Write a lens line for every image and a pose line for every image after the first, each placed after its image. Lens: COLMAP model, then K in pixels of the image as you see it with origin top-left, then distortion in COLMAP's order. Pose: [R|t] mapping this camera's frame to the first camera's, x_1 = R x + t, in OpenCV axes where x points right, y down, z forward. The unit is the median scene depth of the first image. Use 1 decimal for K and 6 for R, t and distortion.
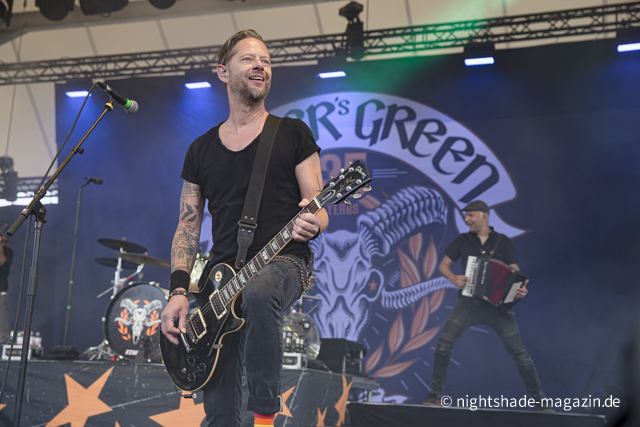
lens RADIAL K [[905.2, 0, 300.3], [0, 905.2, 171.4], [0, 0, 1]] dist [0.150782, 0.072842]
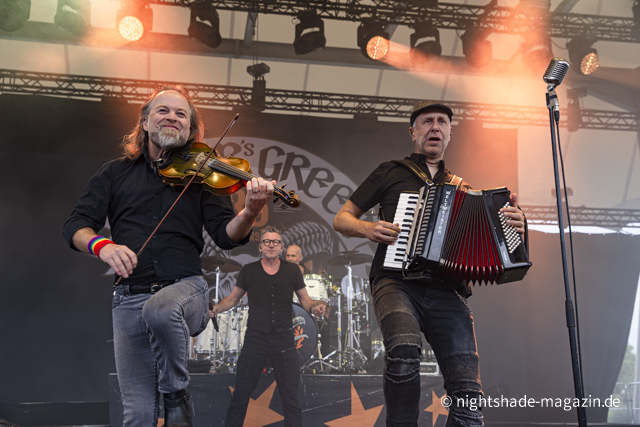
lens RADIAL K [[727.1, 0, 320.0], [0, 727.1, 213.5], [0, 0, 1]] dist [0.074241, -0.007845]
pose [[0.863696, 0.072817, 0.498725, -0.348032], [-0.078213, 0.996885, -0.010102, 0.014021], [-0.497907, -0.030282, 0.866701, 0.135975]]
